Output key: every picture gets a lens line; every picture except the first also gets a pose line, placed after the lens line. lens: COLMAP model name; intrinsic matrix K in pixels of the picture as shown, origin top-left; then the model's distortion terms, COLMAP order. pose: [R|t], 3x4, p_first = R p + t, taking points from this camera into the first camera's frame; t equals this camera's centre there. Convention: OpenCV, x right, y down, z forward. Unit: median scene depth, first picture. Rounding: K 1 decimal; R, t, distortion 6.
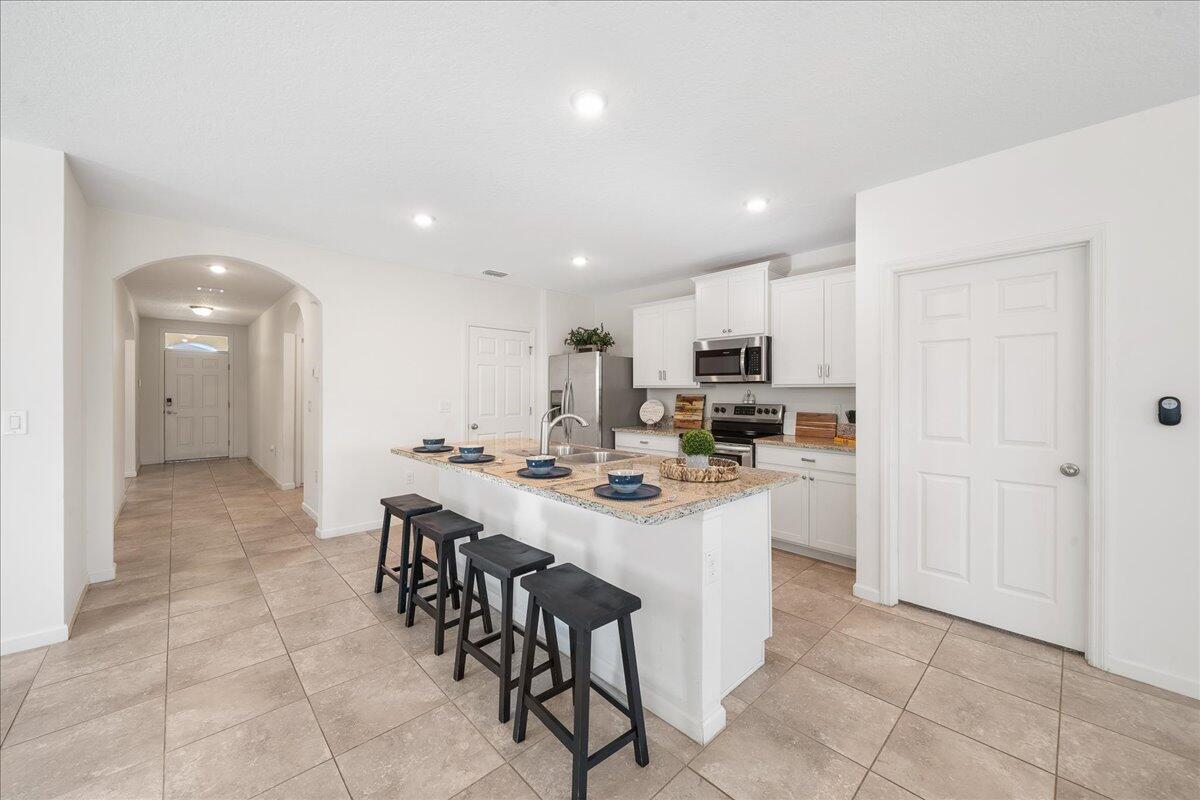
lens RADIAL K [[453.6, 0, 596.6], [0, 453.6, 391.5], [0, 0, 1]] dist [-0.001683, -0.000031]
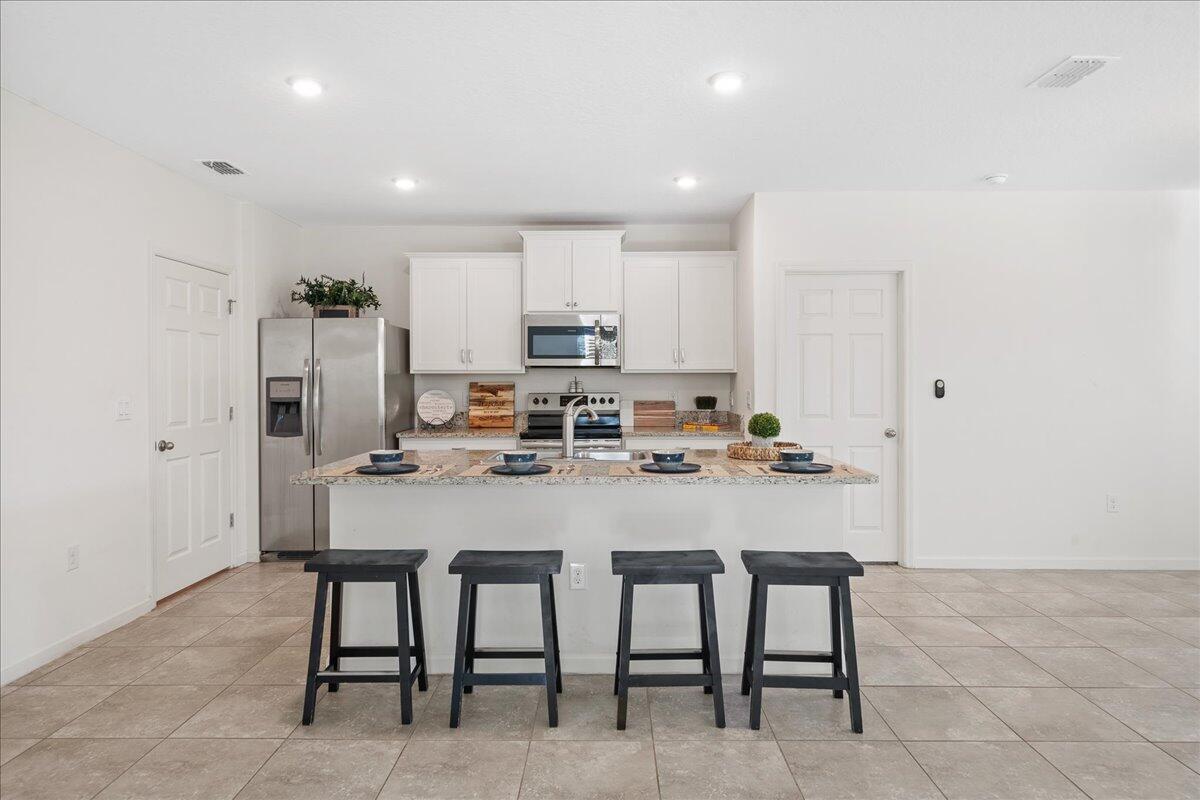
lens RADIAL K [[715.3, 0, 596.9], [0, 715.3, 378.4], [0, 0, 1]] dist [0.001162, 0.000311]
pose [[0.694049, -0.003450, 0.719920, -0.579736], [0.004212, 0.999991, 0.000732, 0.000076], [-0.719916, 0.002525, 0.694057, 0.060795]]
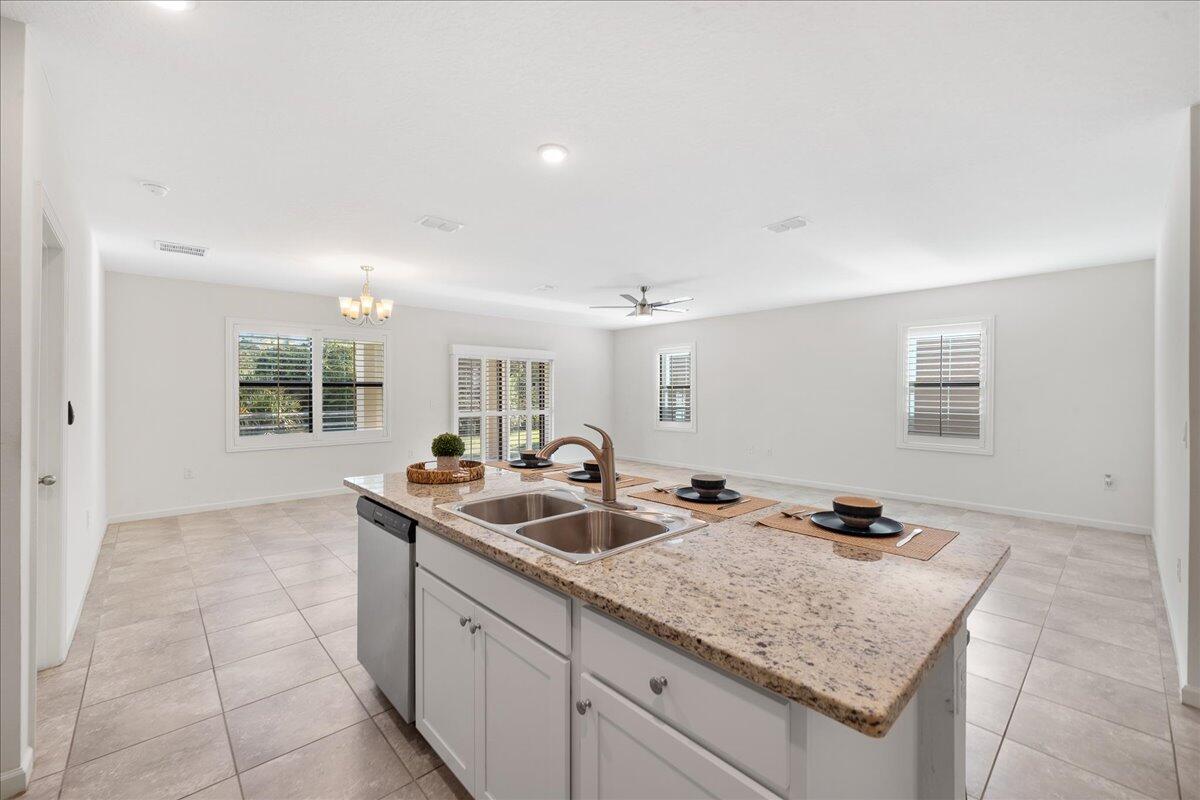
lens RADIAL K [[487.2, 0, 595.7], [0, 487.2, 398.5], [0, 0, 1]] dist [-0.001073, -0.000165]
pose [[-0.999964, -0.001366, 0.008327, -0.060993], [-0.001249, 0.999900, 0.014069, -0.006703], [-0.008346, 0.014058, -0.999866, 0.996060]]
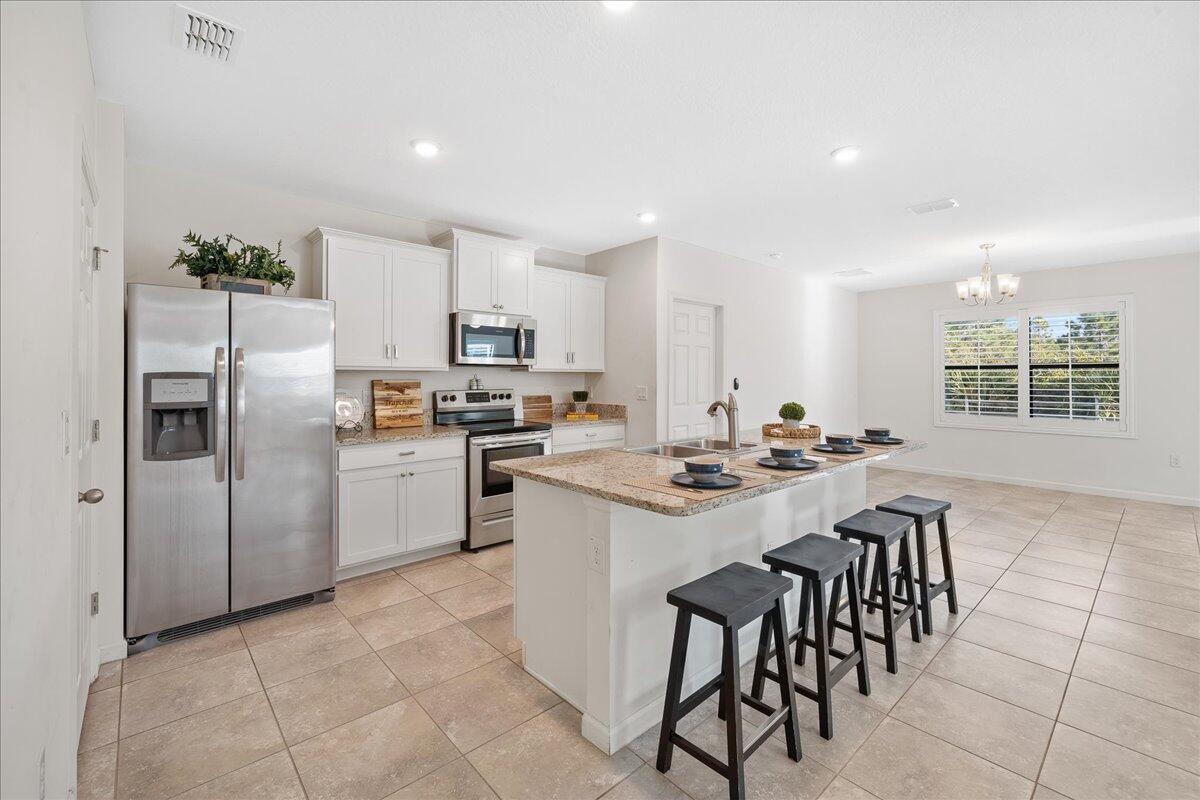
lens RADIAL K [[510.7, 0, 596.7], [0, 510.7, 371.5], [0, 0, 1]] dist [-0.000621, -0.000044]
pose [[0.018429, 0.008267, 0.999796, -0.654126], [-0.000961, 0.999966, -0.008250, -0.000215], [-0.999830, -0.000809, 0.018437, 0.742628]]
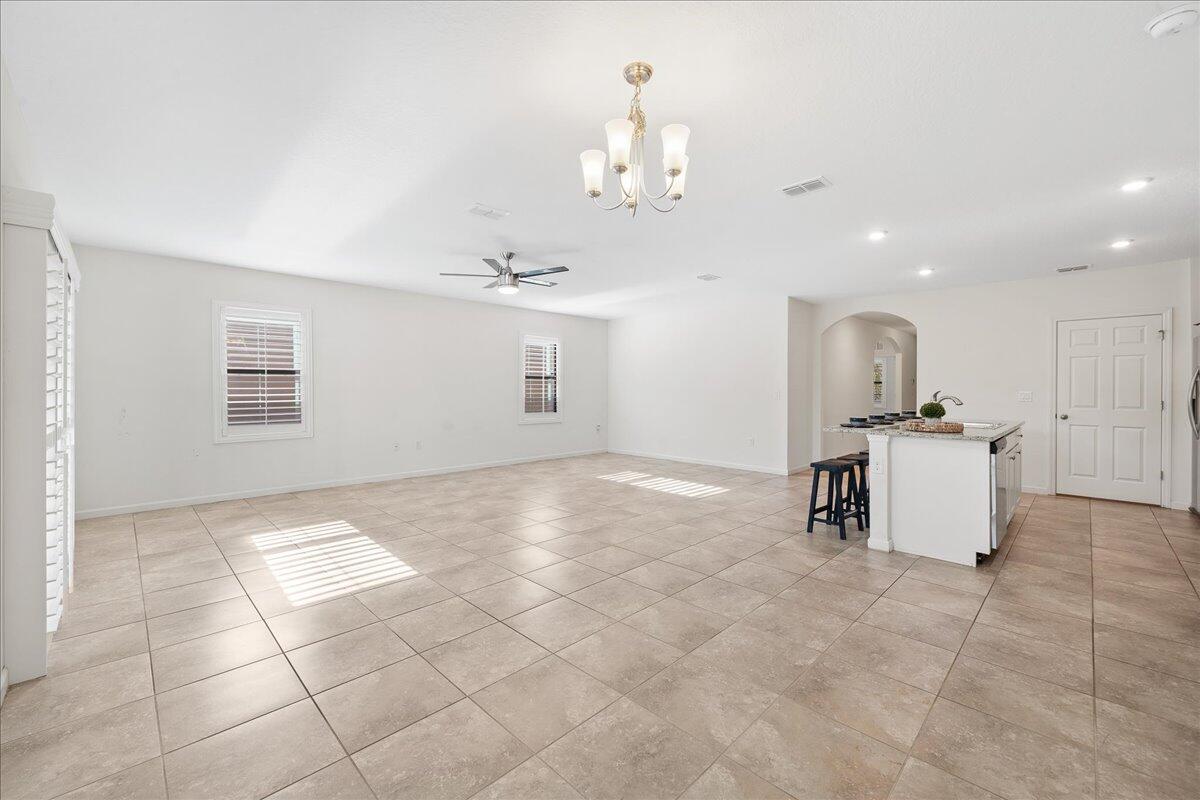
lens RADIAL K [[484.8, 0, 596.3], [0, 484.8, 387.4], [0, 0, 1]] dist [-0.001670, -0.000158]
pose [[0.028117, 0.001518, -0.999603, 0.903207], [-0.005803, 0.999982, 0.001355, 0.017330], [0.999588, 0.005763, 0.028125, -0.118018]]
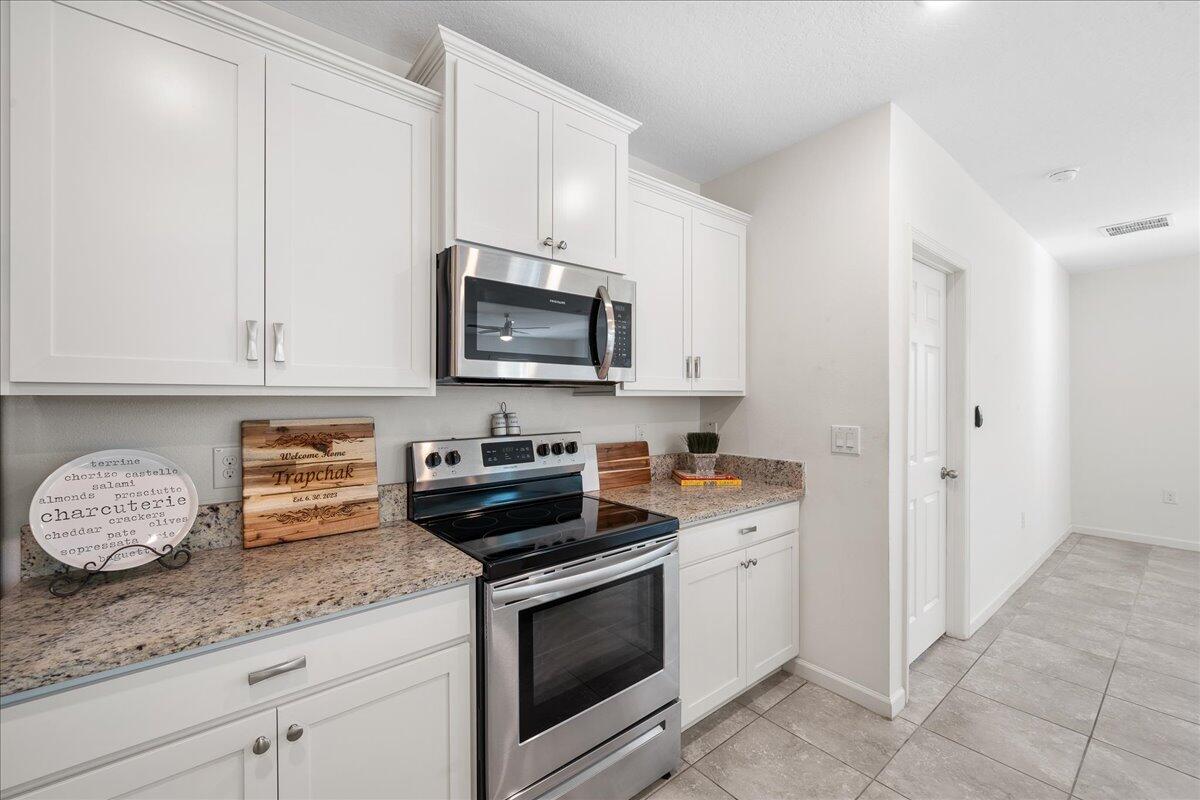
lens RADIAL K [[487.2, 0, 595.7], [0, 487.2, 398.5], [0, 0, 1]] dist [-0.001073, -0.000165]
pose [[0.074758, -0.002091, 0.997200, -0.101661], [0.003284, 0.999993, 0.001851, -0.007029], [-0.997196, 0.003137, 0.074764, 0.879425]]
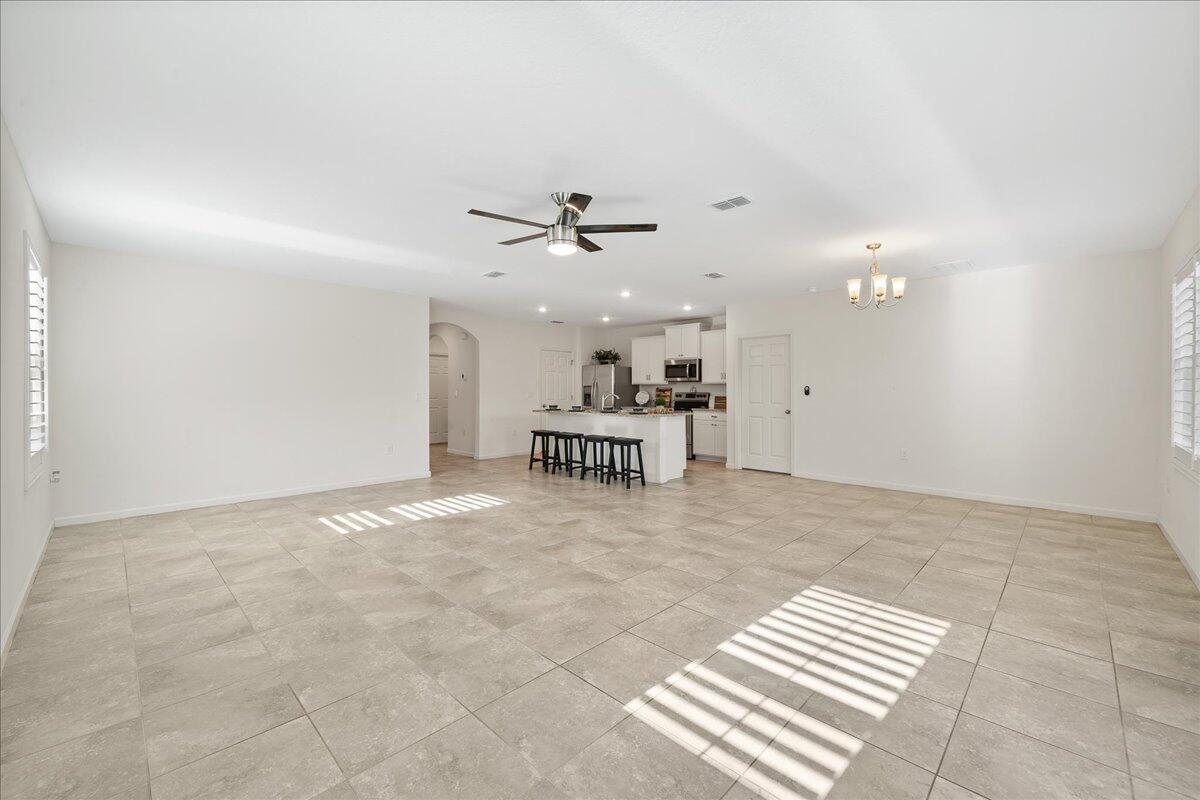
lens RADIAL K [[484.8, 0, 596.3], [0, 484.8, 387.4], [0, 0, 1]] dist [-0.001670, -0.000158]
pose [[0.999283, -0.001422, 0.037847, -0.151781], [0.001616, 0.999986, -0.005077, 0.015713], [-0.037839, 0.005134, 0.999271, -1.035870]]
